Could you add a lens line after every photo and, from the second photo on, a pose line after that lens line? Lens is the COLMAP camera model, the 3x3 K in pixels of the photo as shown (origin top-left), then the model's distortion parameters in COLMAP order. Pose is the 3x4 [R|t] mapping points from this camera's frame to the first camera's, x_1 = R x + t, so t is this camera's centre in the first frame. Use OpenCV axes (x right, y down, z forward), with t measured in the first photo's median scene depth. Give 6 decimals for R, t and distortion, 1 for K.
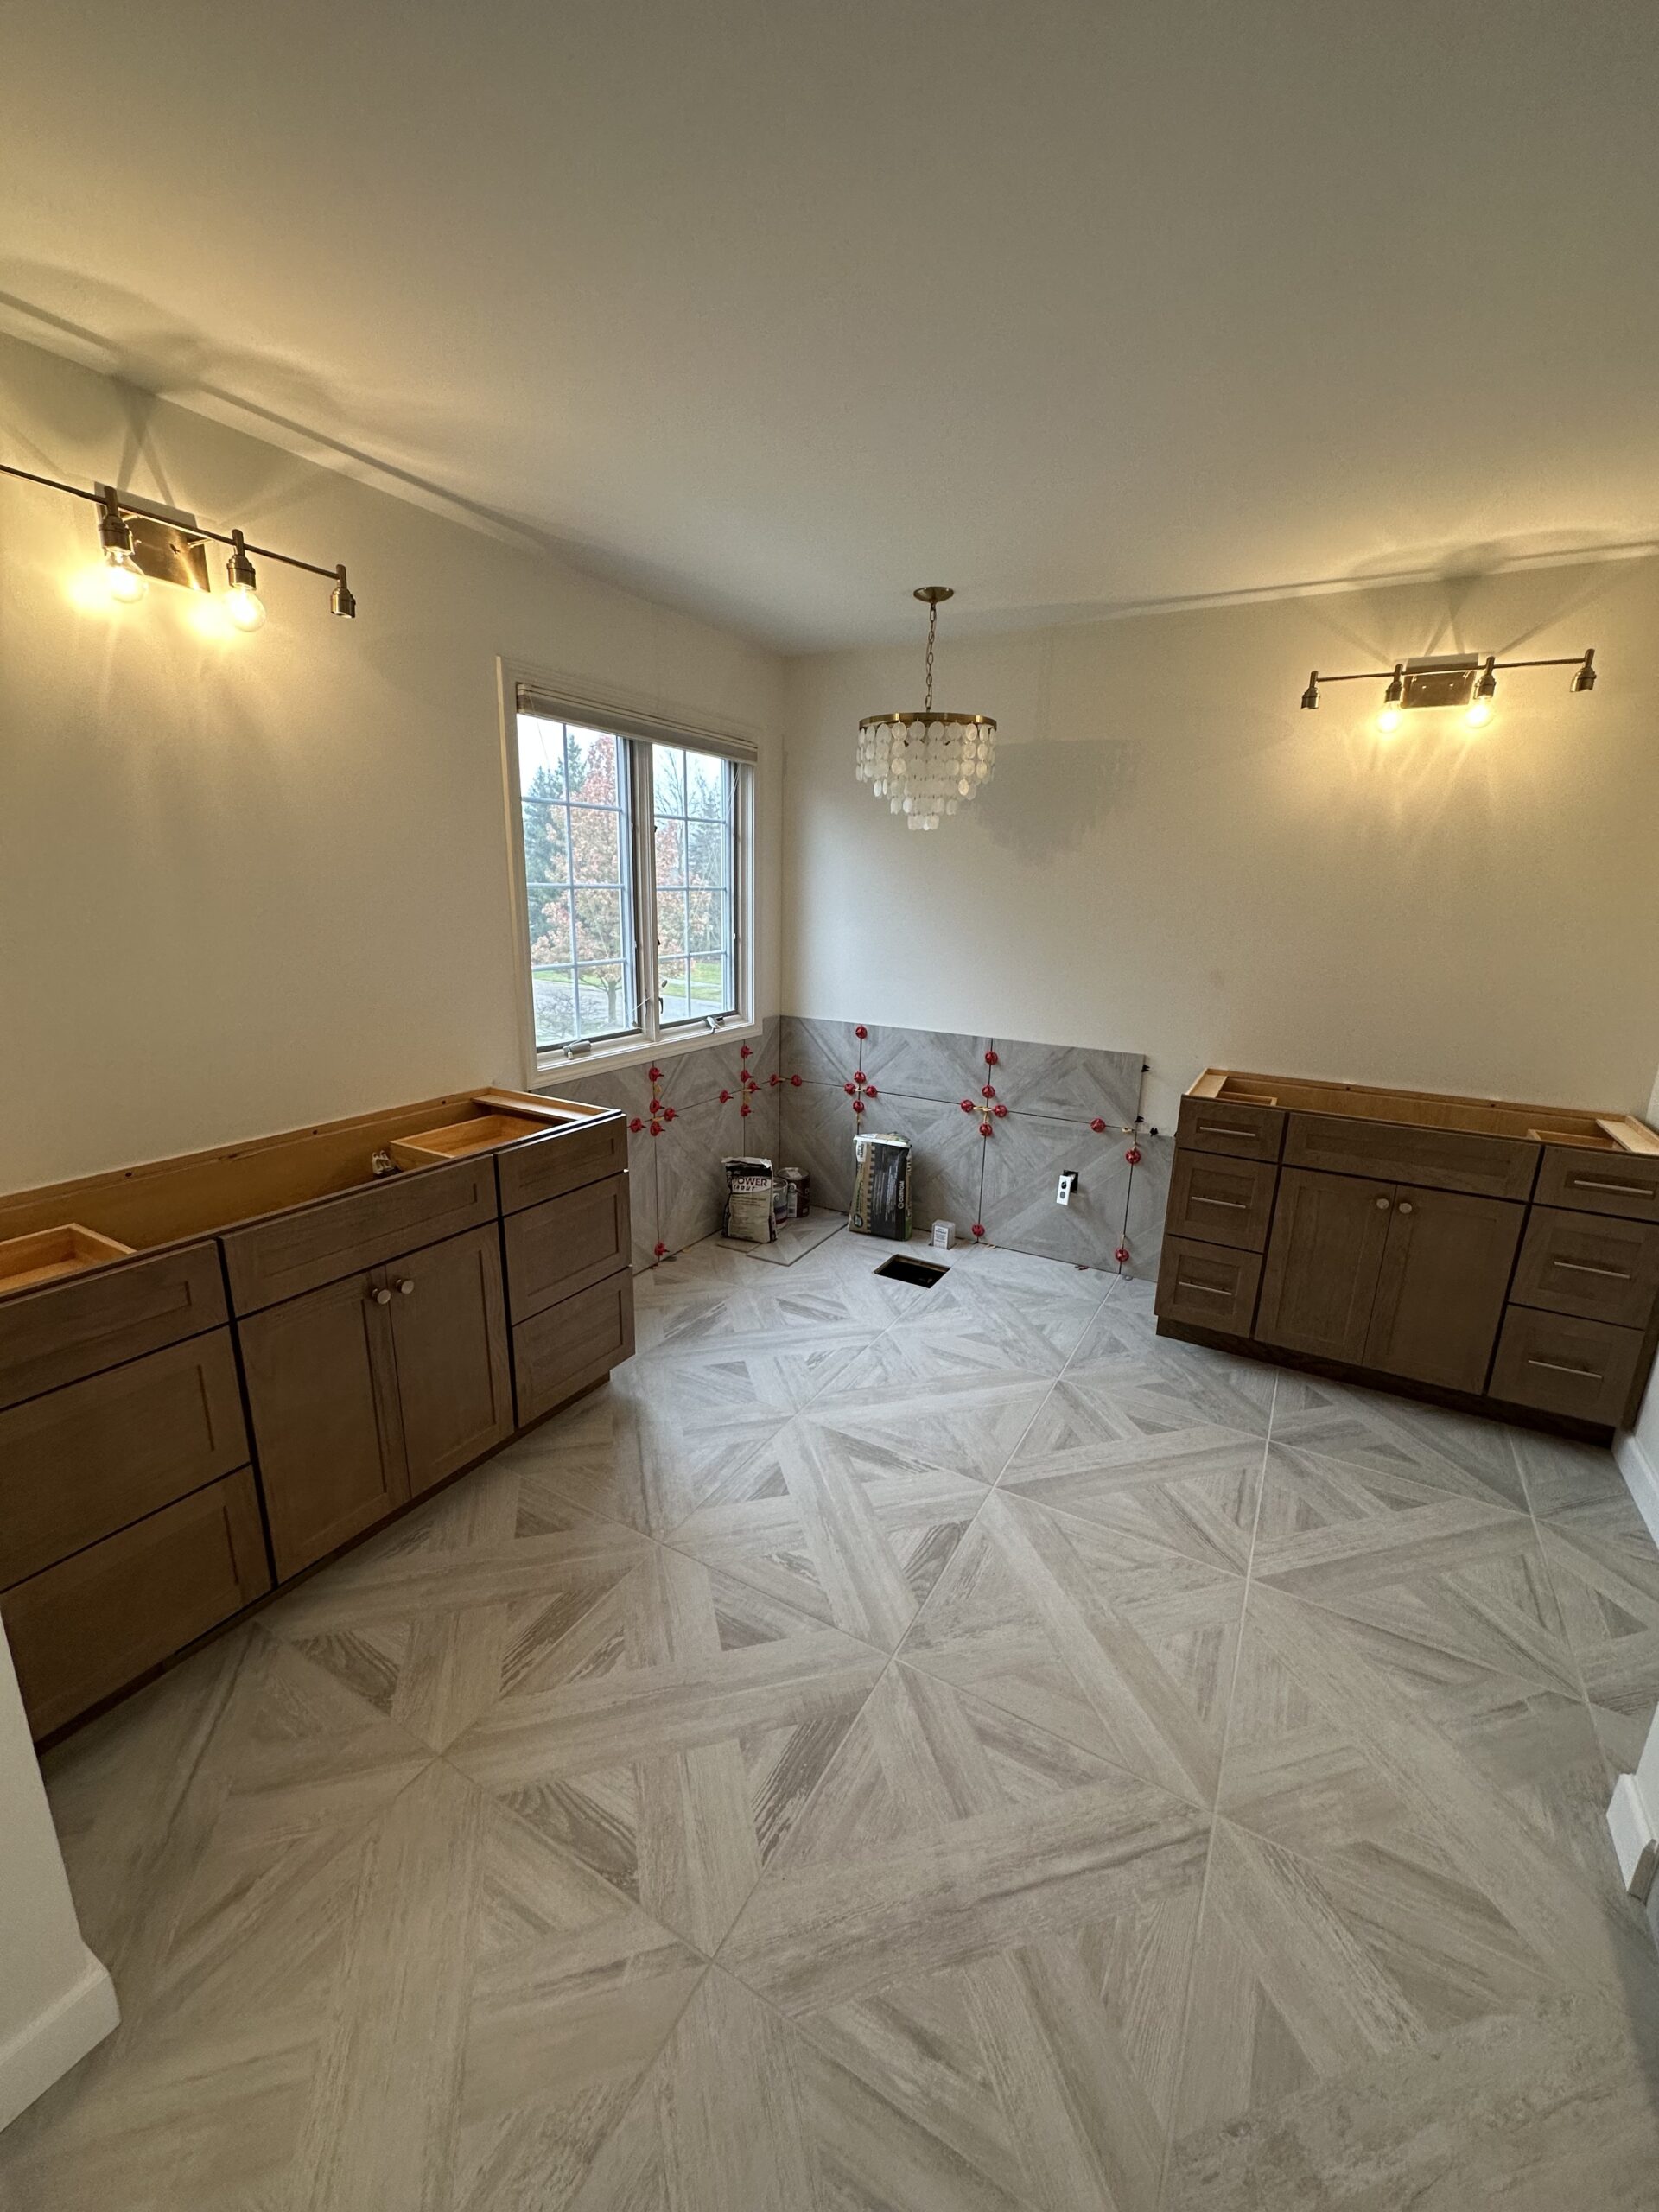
lens RADIAL K [[882.2, 0, 830.9], [0, 882.2, 1104.2], [0, 0, 1]] dist [-0.003276, 0.001535]
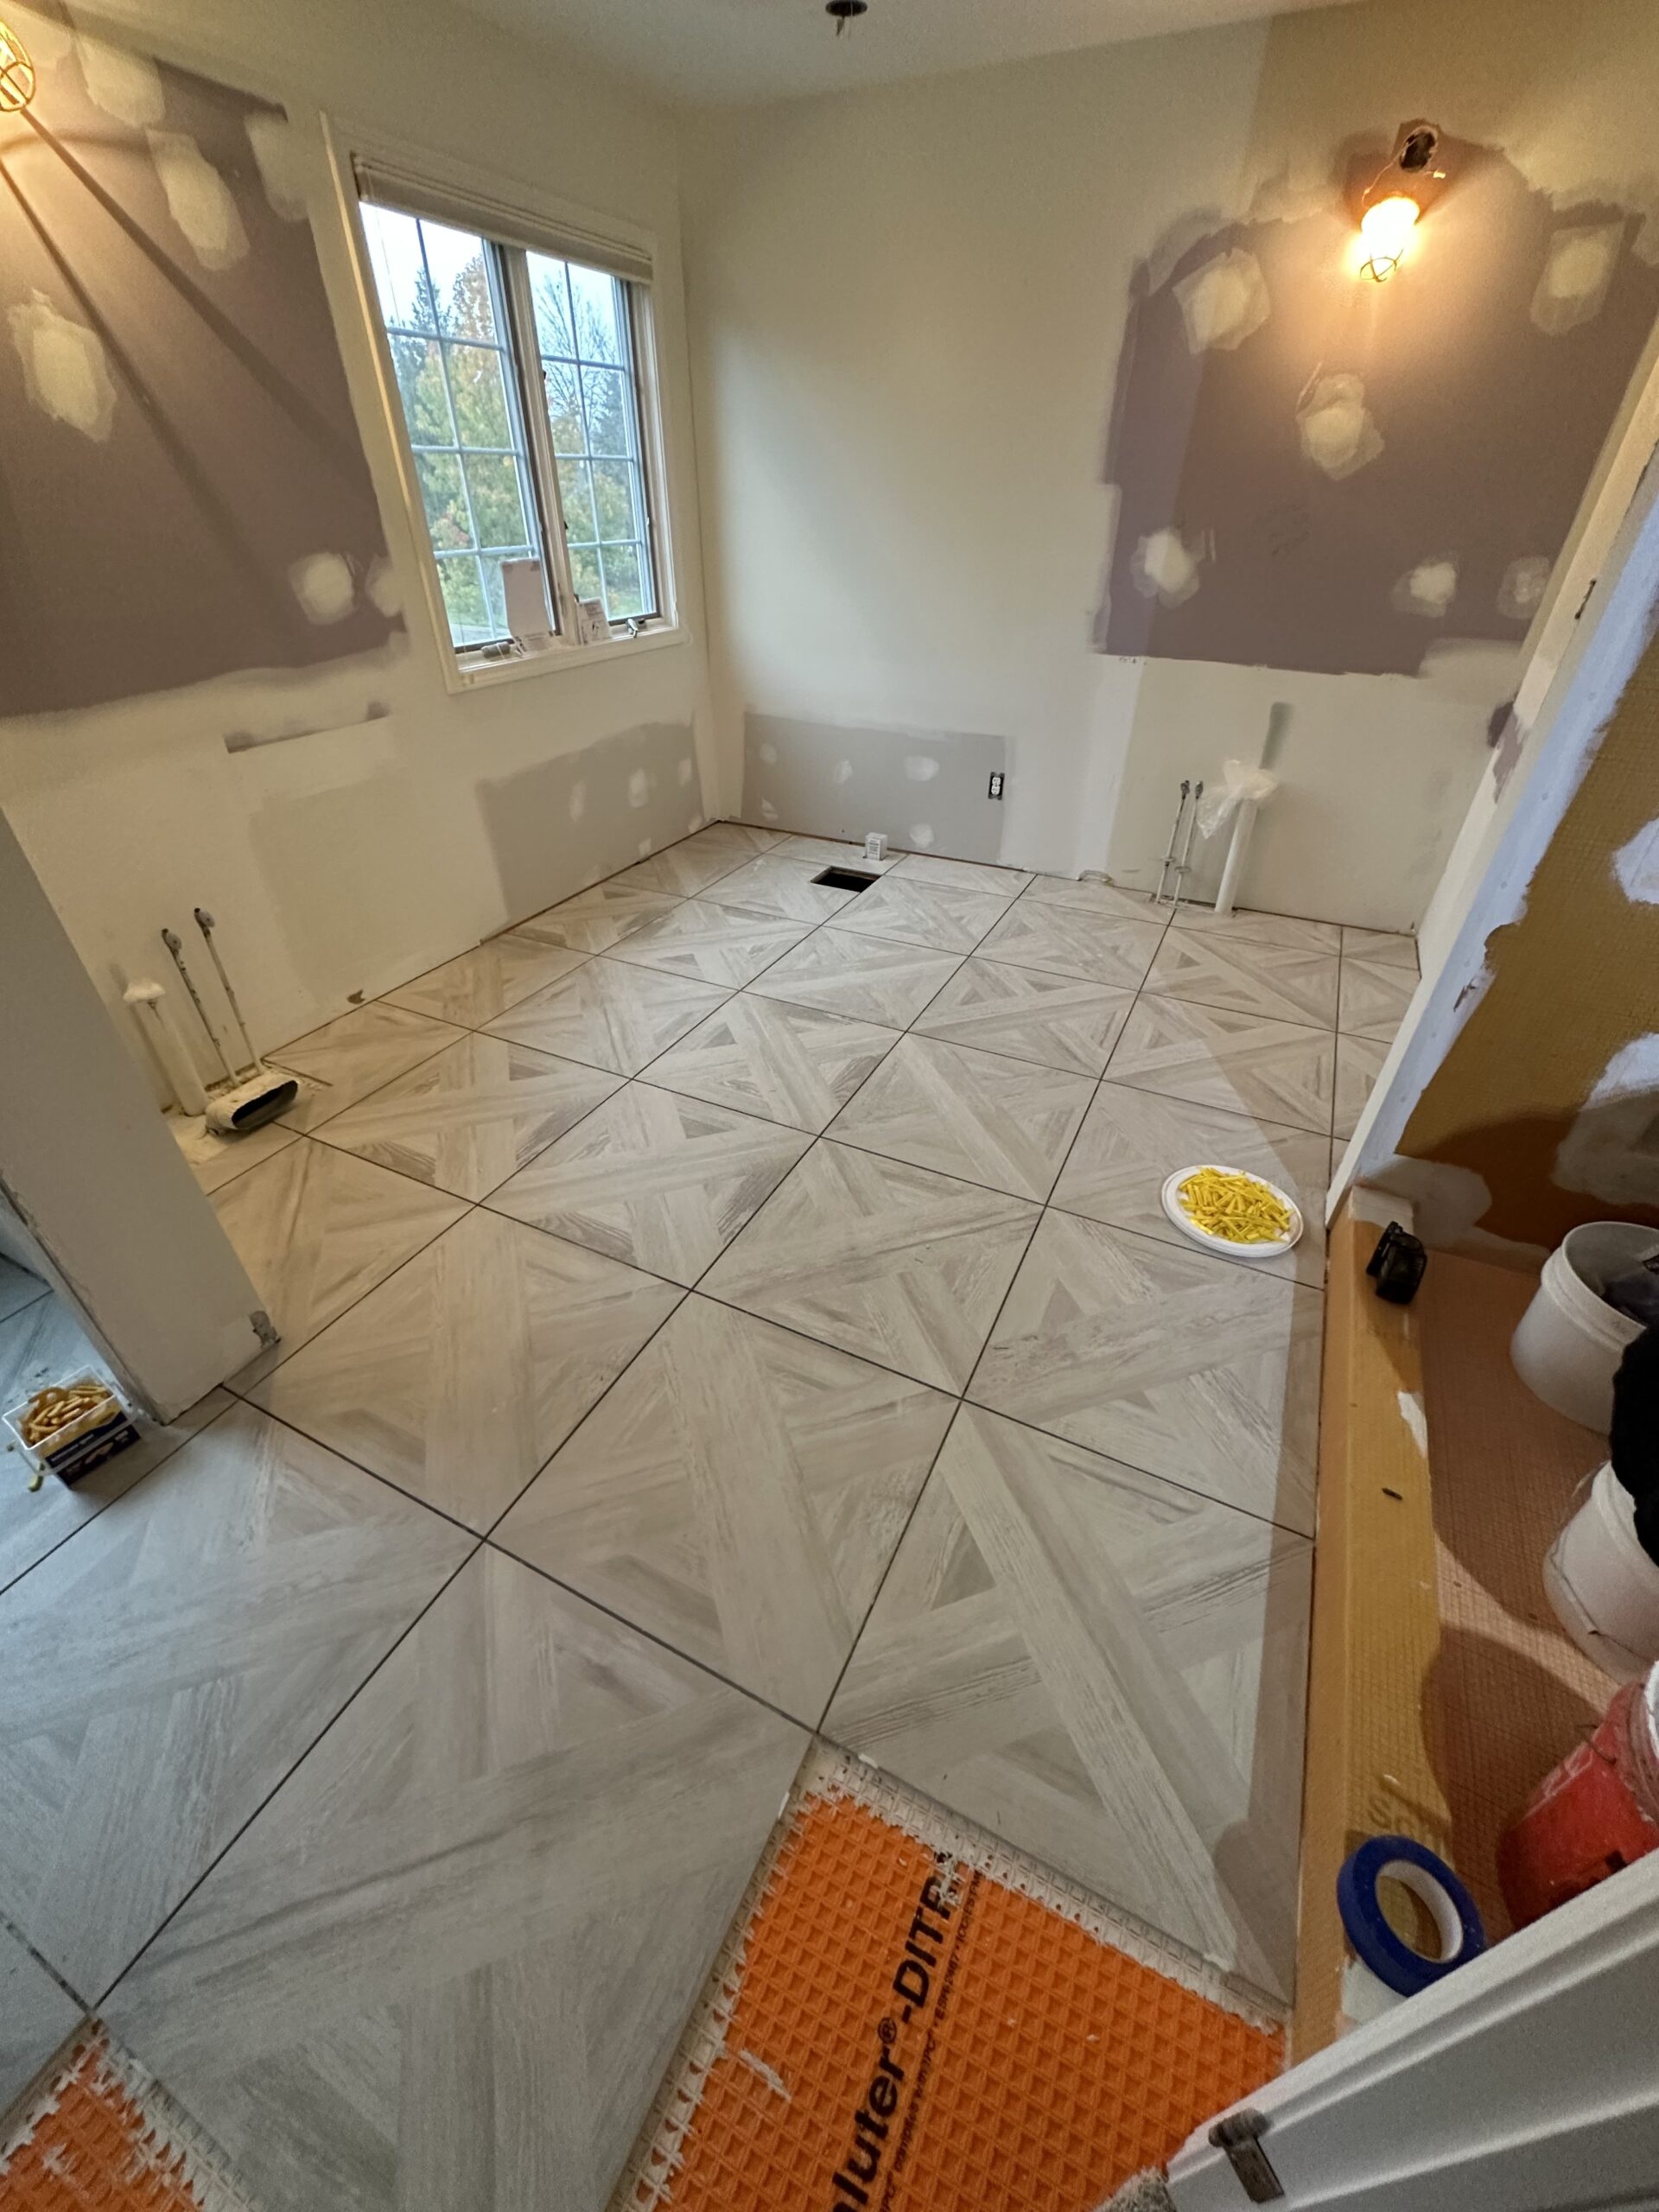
lens RADIAL K [[882.2, 0, 830.2], [0, 882.2, 1112.3], [0, 0, 1]] dist [-0.003276, 0.001535]
pose [[0.998299, -0.046035, 0.035773, 0.031081], [0.030106, 0.932514, 0.359877, 0.096065], [-0.049926, -0.358188, 0.932314, -0.148792]]
